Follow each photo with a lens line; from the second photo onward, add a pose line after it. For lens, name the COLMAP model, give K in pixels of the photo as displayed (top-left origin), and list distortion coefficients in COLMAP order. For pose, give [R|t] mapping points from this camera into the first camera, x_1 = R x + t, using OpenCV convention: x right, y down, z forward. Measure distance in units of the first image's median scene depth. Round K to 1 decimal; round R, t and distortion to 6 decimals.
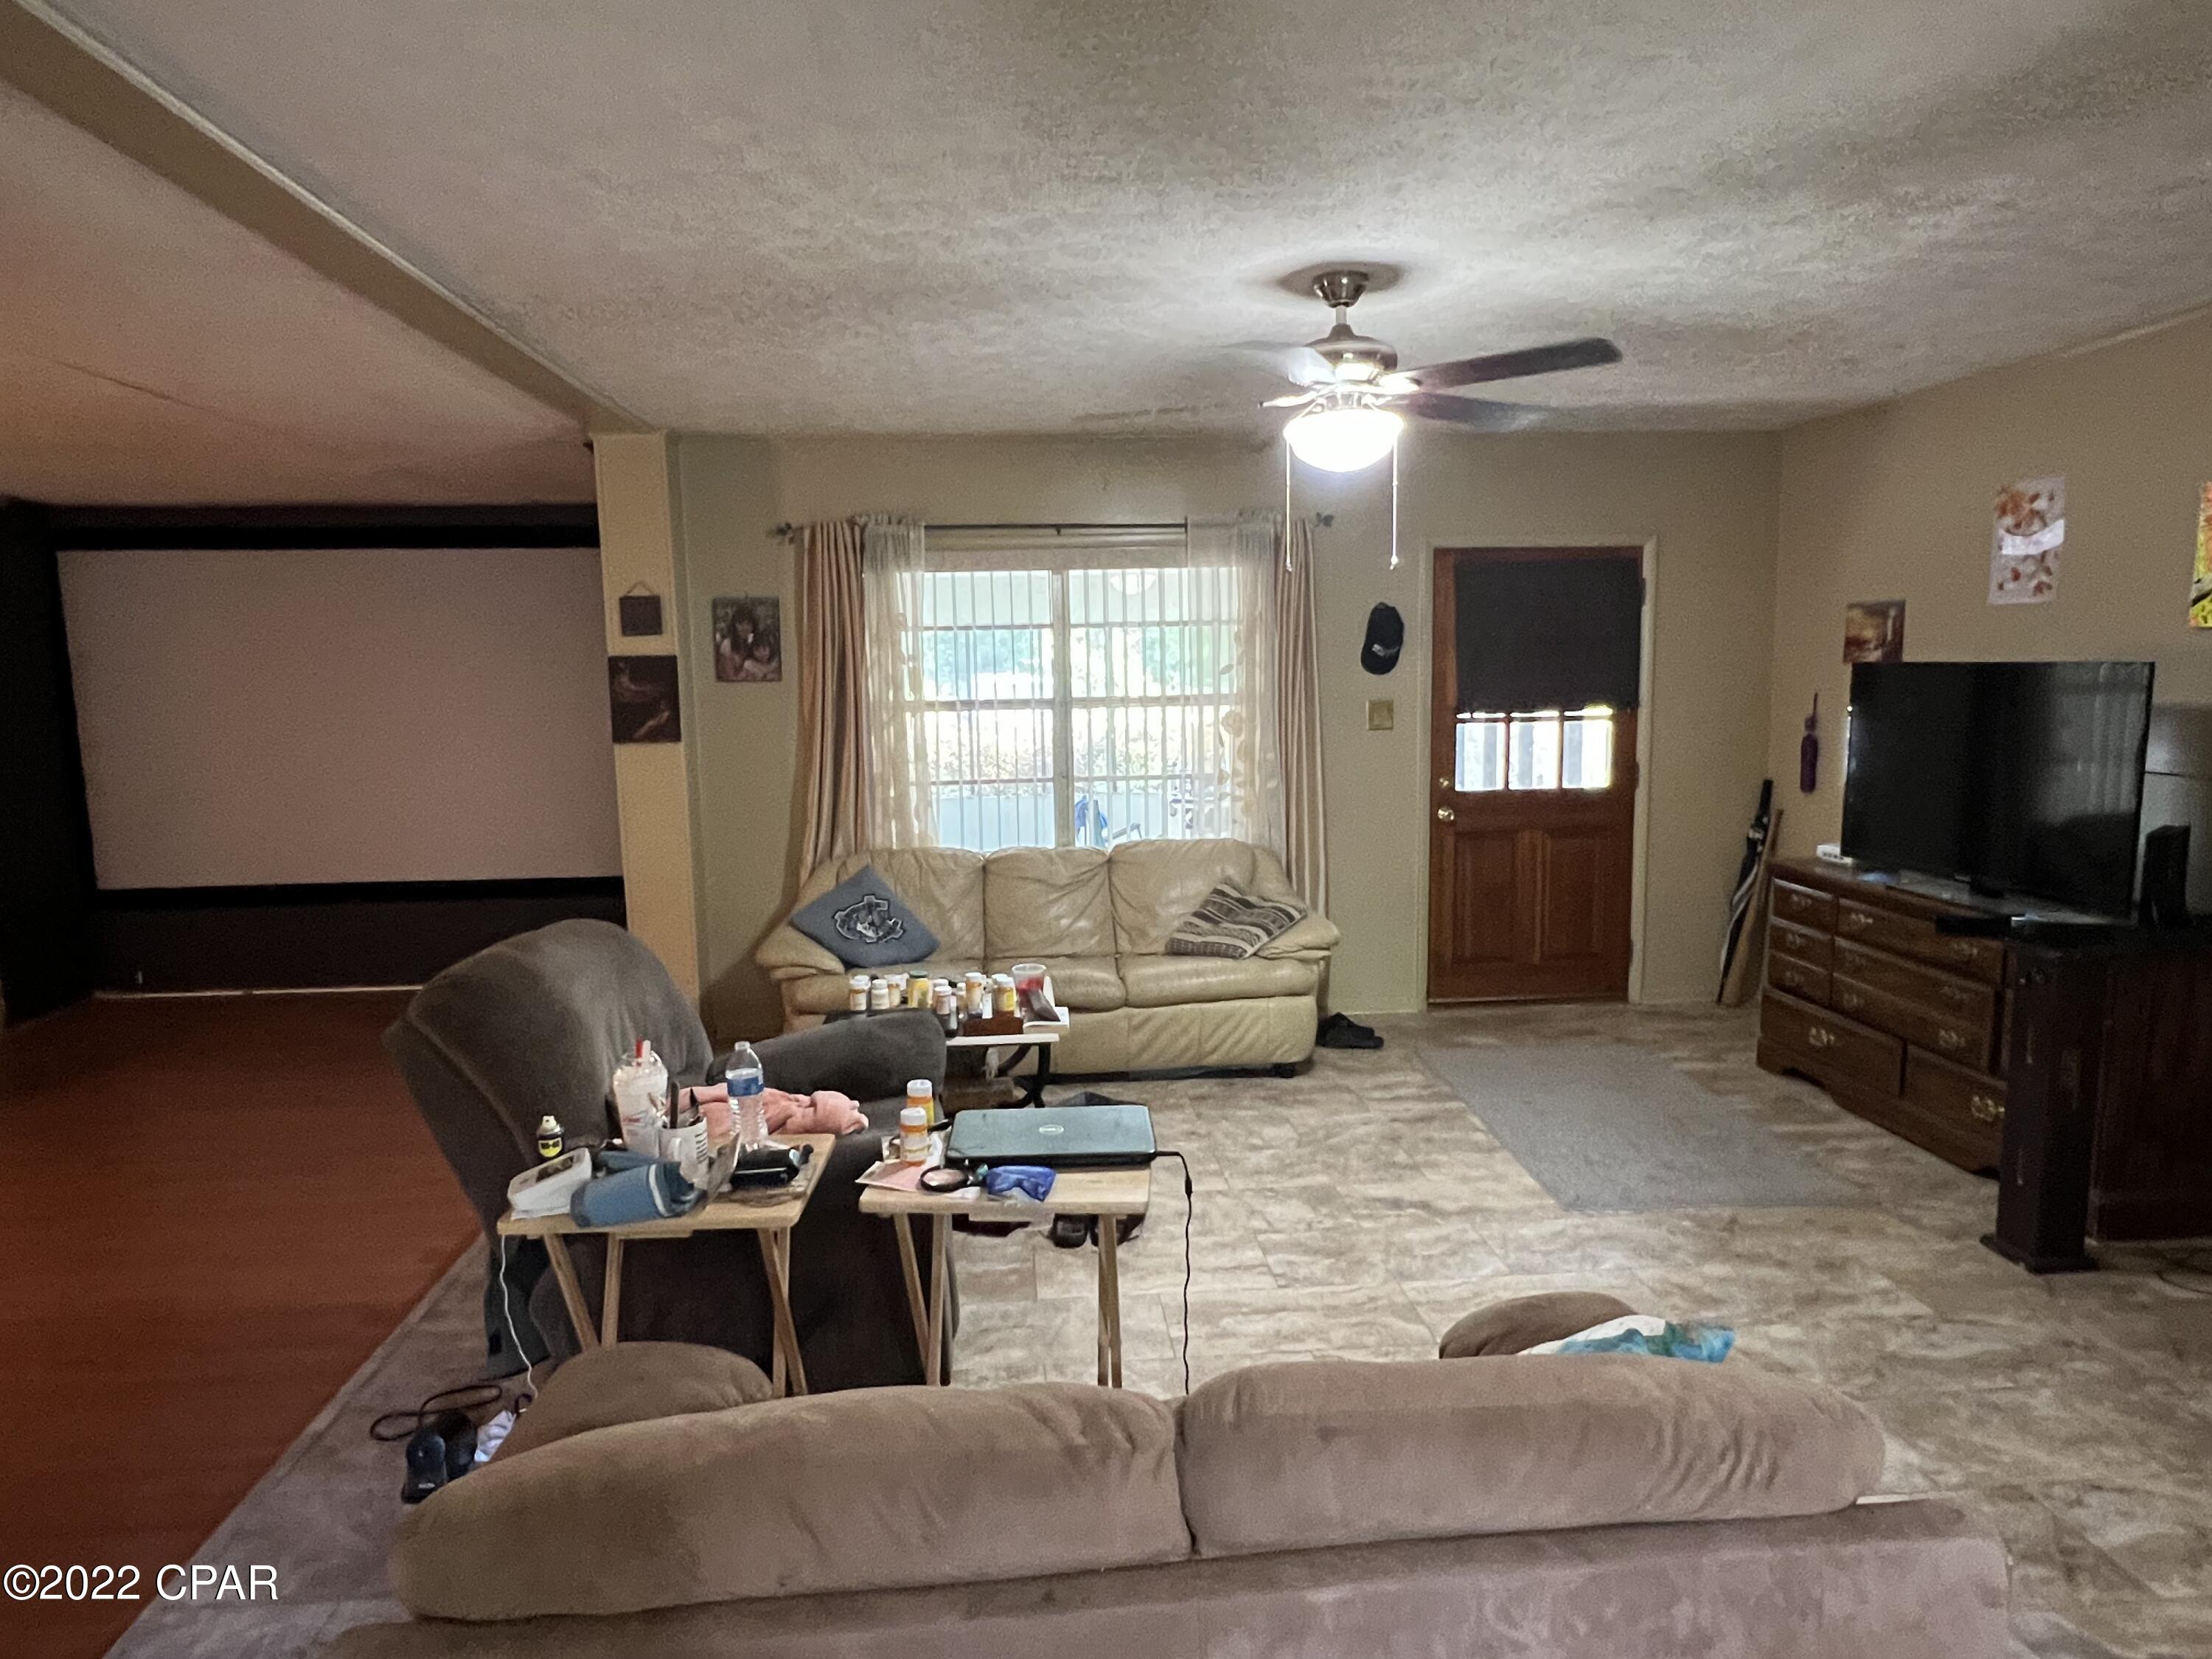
lens RADIAL K [[1298.9, 0, 1103.0], [0, 1298.9, 827.4], [0, 0, 1]] dist [0.002408, 0.000980]
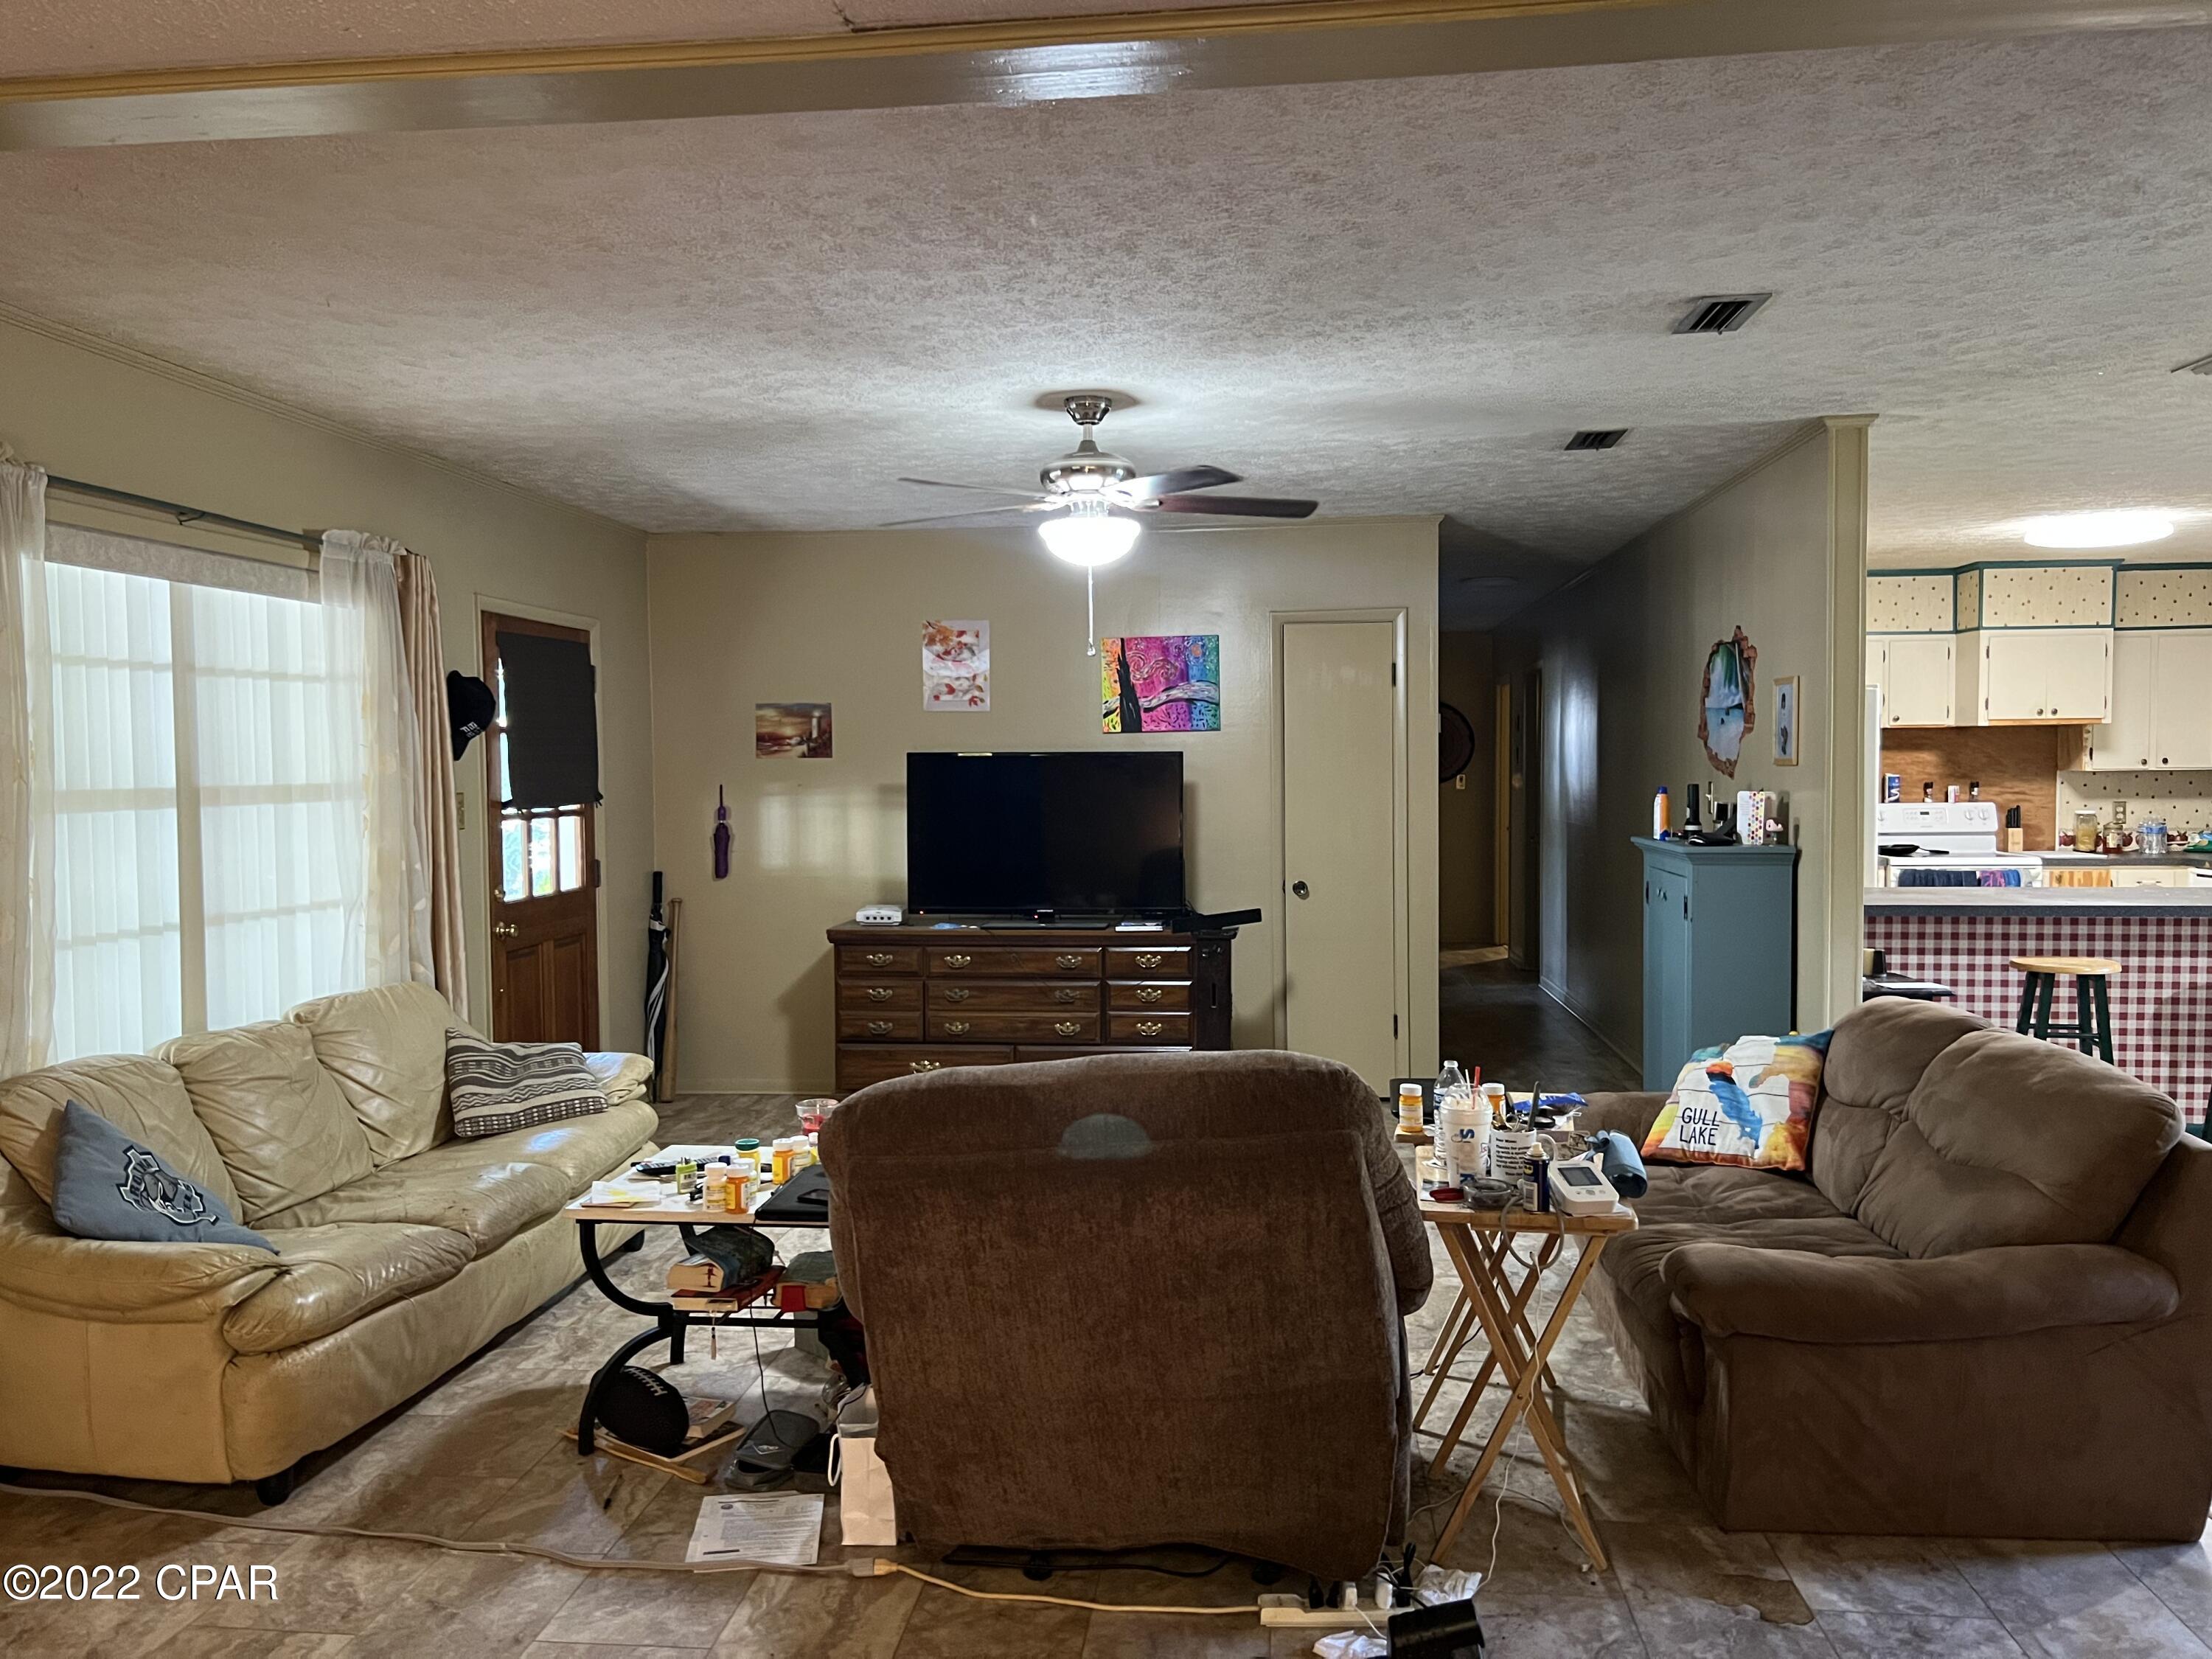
lens RADIAL K [[1680.0, 0, 1097.1], [0, 1680.0, 818.4], [0, 0, 1]] dist [0.013068, 0.001978]
pose [[0.180542, -0.014904, 0.983454, -0.829980], [0.125812, 0.992021, -0.008062, -0.028228], [-0.975488, 0.125186, 0.180976, 0.494242]]
